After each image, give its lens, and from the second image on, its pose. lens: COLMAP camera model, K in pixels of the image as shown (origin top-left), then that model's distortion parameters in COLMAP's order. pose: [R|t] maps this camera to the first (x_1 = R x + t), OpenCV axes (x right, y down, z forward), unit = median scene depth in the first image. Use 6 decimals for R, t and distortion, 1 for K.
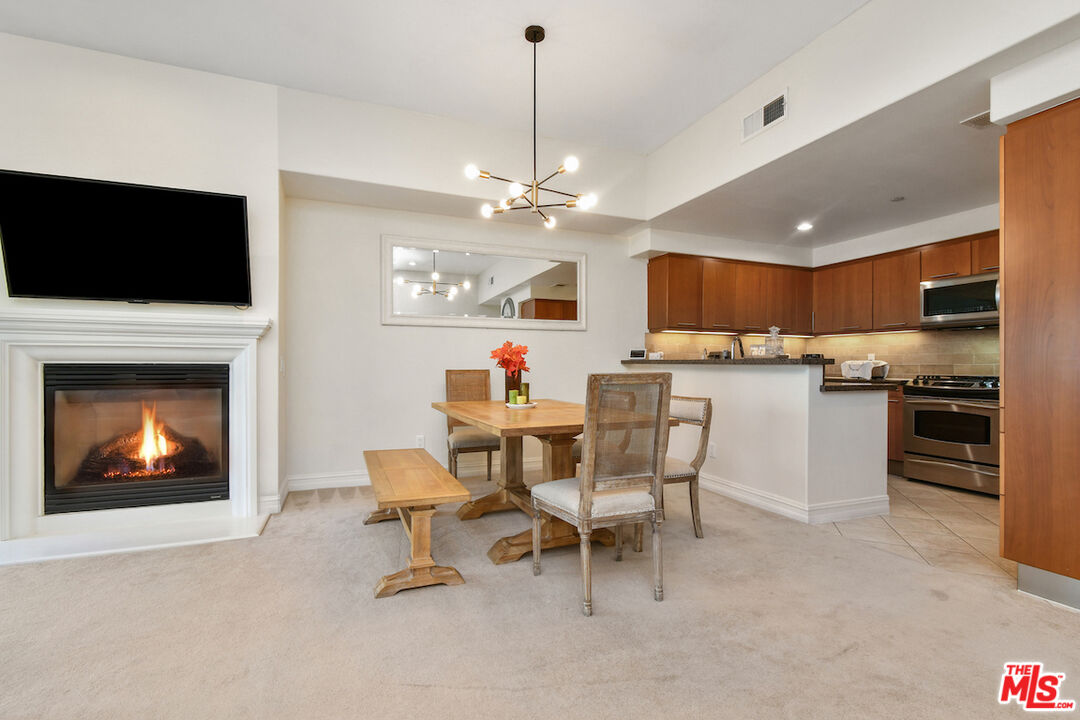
lens RADIAL K [[492.1, 0, 525.3], [0, 492.1, 367.6], [0, 0, 1]] dist [0.001877, 0.000552]
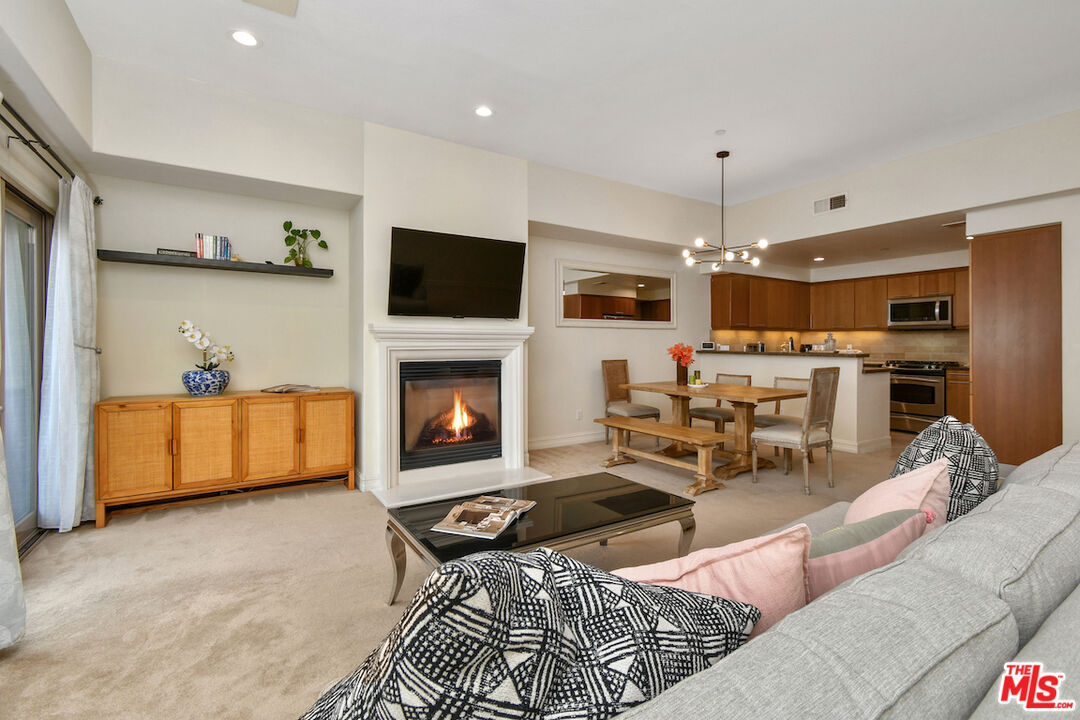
lens RADIAL K [[492.1, 0, 554.9], [0, 492.1, 345.0], [0, 0, 1]] dist [0.001877, 0.000552]
pose [[0.978220, -0.002825, 0.207551, -0.773967], [0.003640, 0.999987, -0.003546, -0.045220], [-0.207539, 0.004224, 0.978218, -0.410277]]
